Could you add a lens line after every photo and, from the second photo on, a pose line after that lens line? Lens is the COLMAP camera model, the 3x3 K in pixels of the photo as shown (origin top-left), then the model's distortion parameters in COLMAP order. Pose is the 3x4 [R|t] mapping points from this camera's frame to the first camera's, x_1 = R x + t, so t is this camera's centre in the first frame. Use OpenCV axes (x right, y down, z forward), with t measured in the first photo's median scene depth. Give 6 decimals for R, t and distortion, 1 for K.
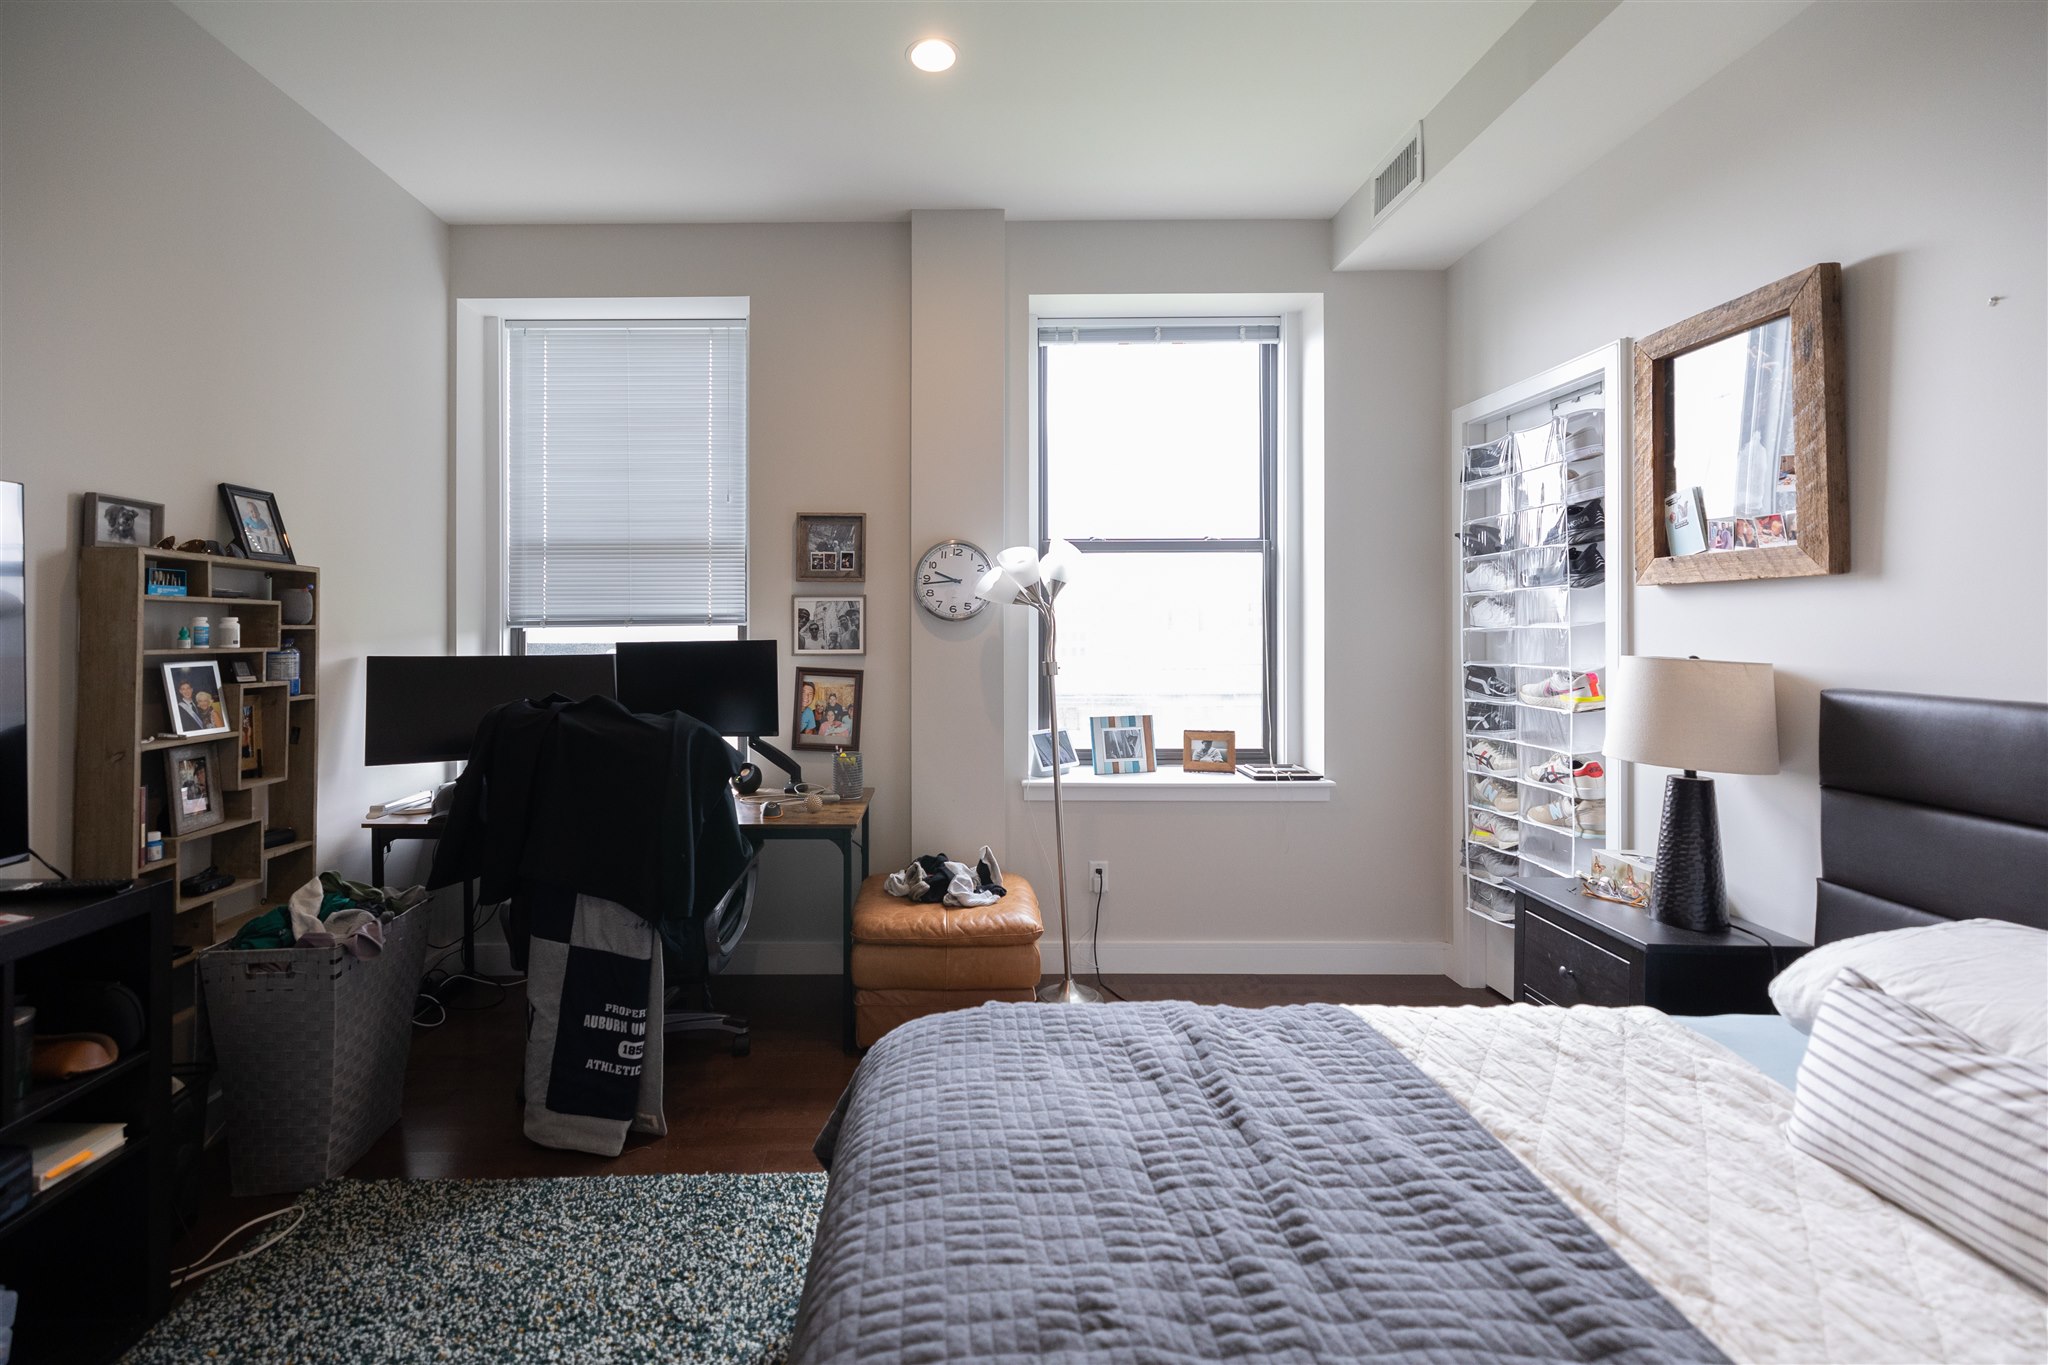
lens RADIAL K [[870.5, 0, 946.0], [0, 870.5, 637.2], [0, 0, 1]] dist [0.001752, -0.000691]
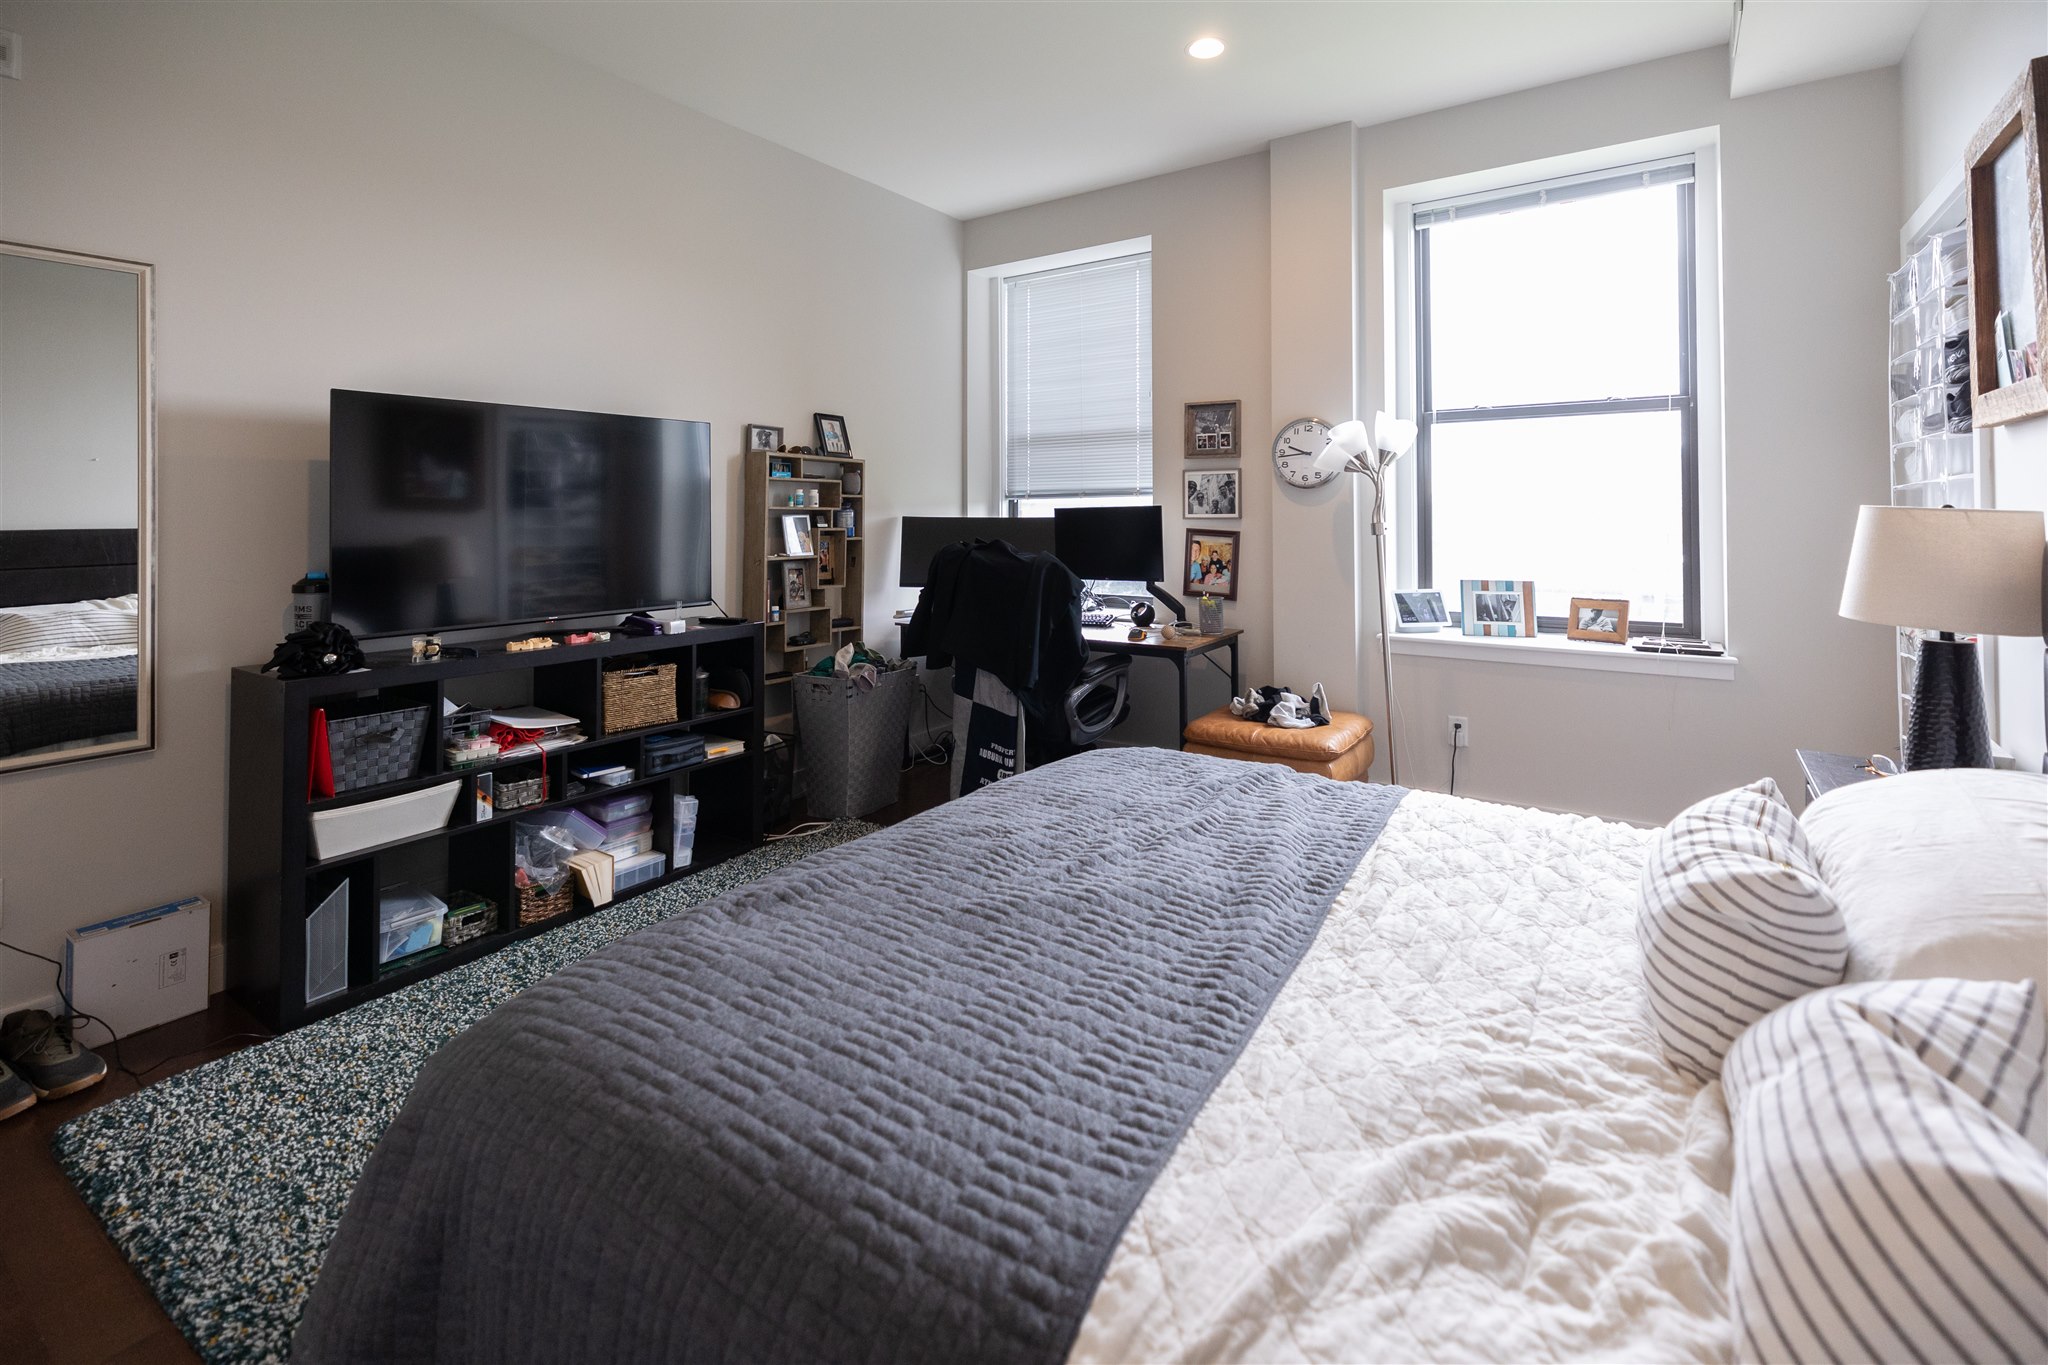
lens RADIAL K [[870.5, 0, 1065.6], [0, 870.5, 517.7], [0, 0, 1]] dist [0.001752, -0.000691]
pose [[0.851622, 0.000704, -0.524156, 0.370662], [-0.002709, 0.999992, -0.003060, 0.026492], [0.524149, 0.004026, 0.851617, -0.157347]]
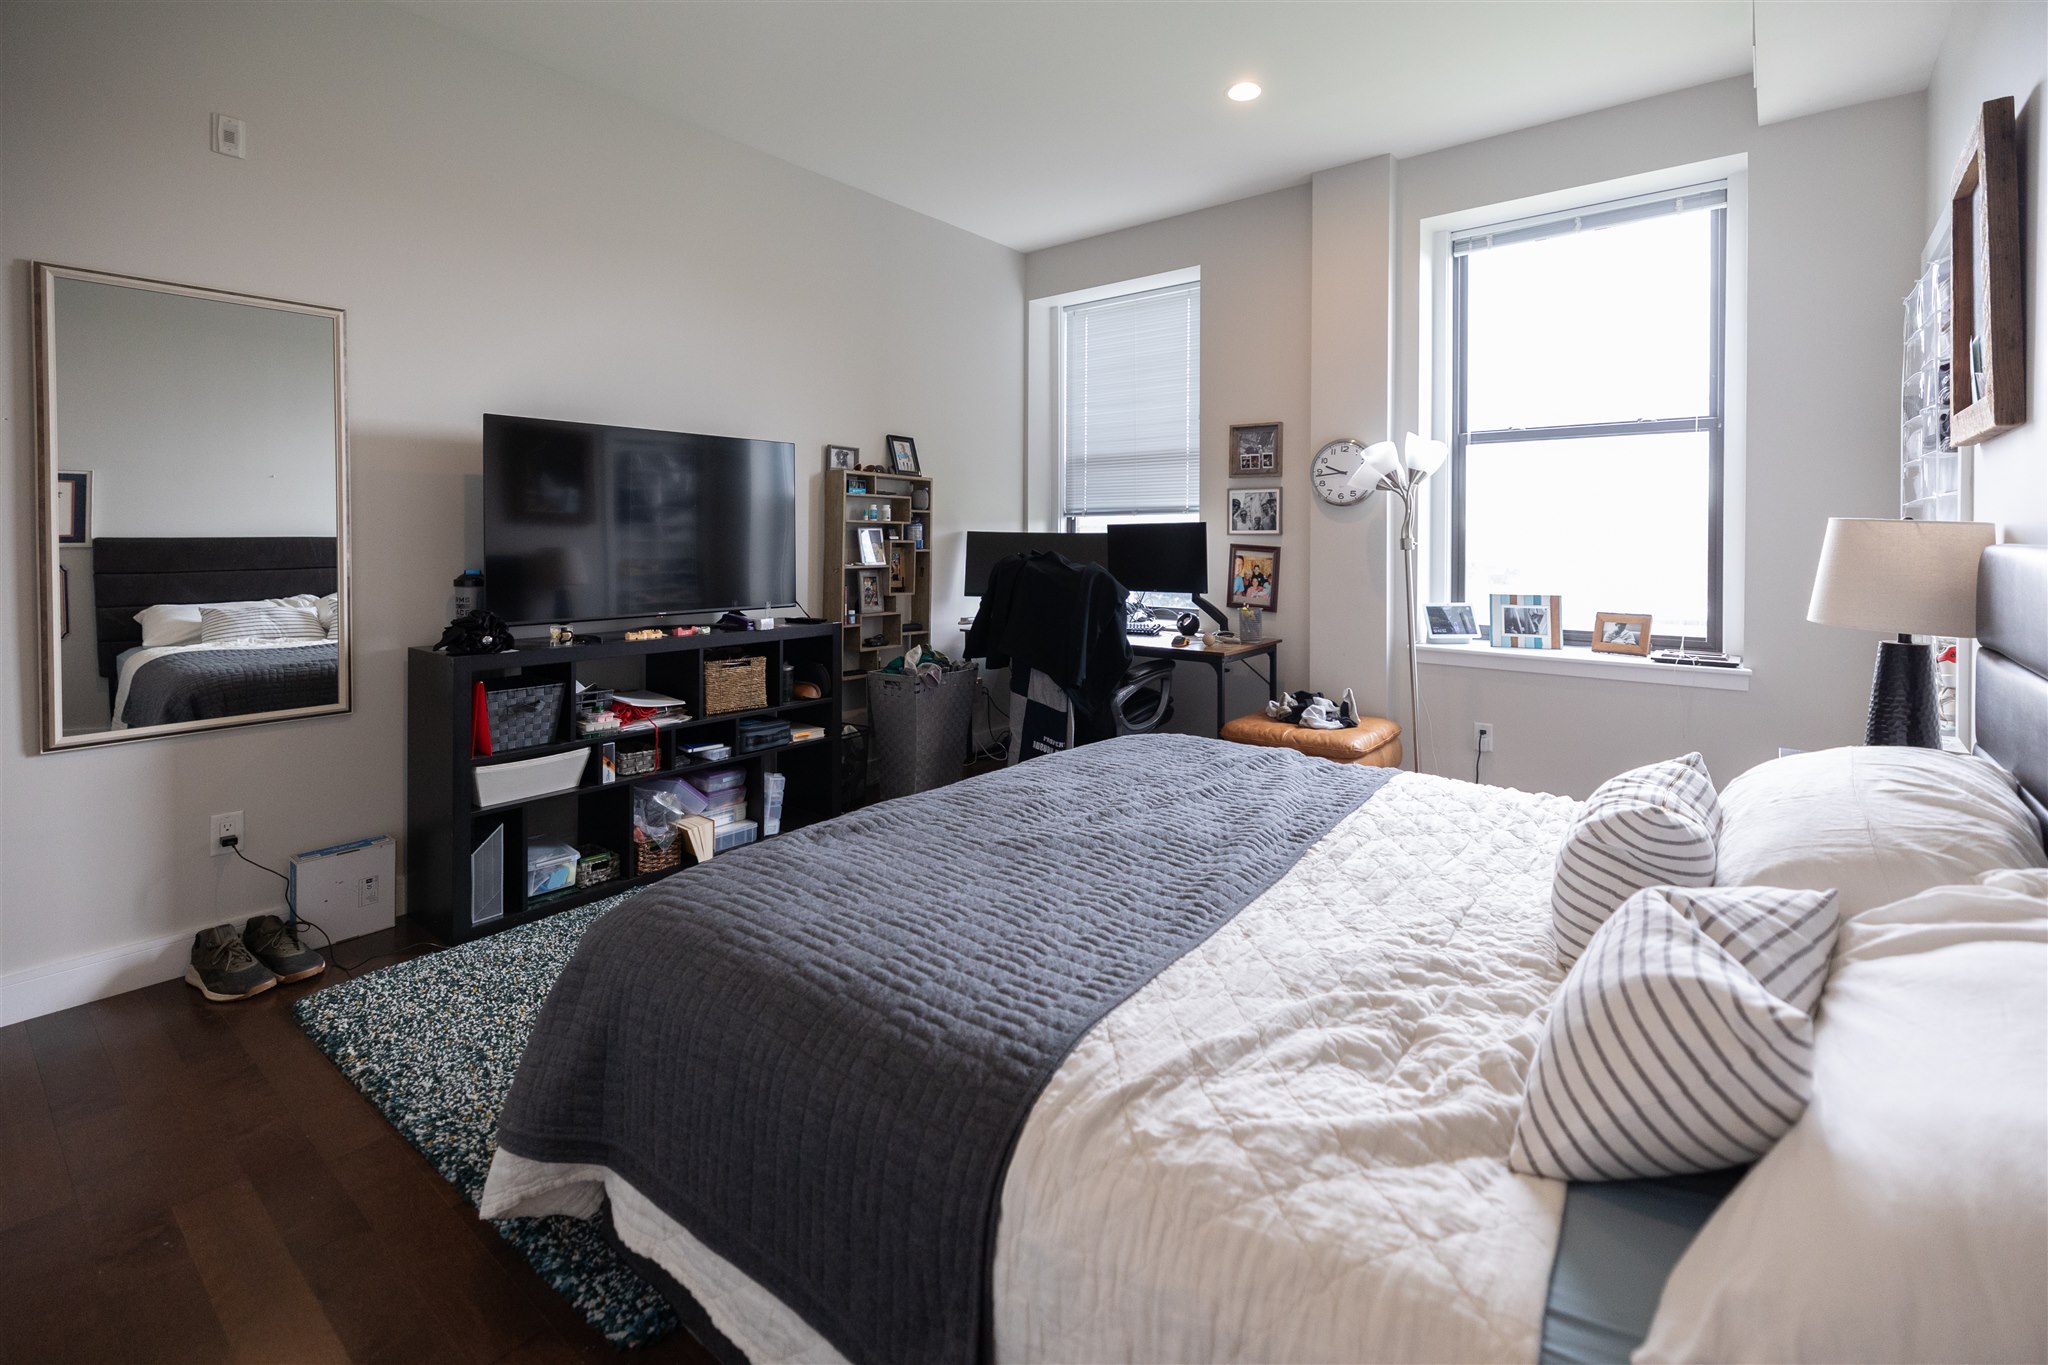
lens RADIAL K [[870.5, 0, 1071.7], [0, 870.5, 570.5], [0, 0, 1]] dist [0.001752, -0.000691]
pose [[0.808062, 0.026935, -0.588481, 0.459632], [-0.011295, 0.999479, 0.030237, 0.042335], [0.588989, -0.017787, 0.807946, -0.224900]]
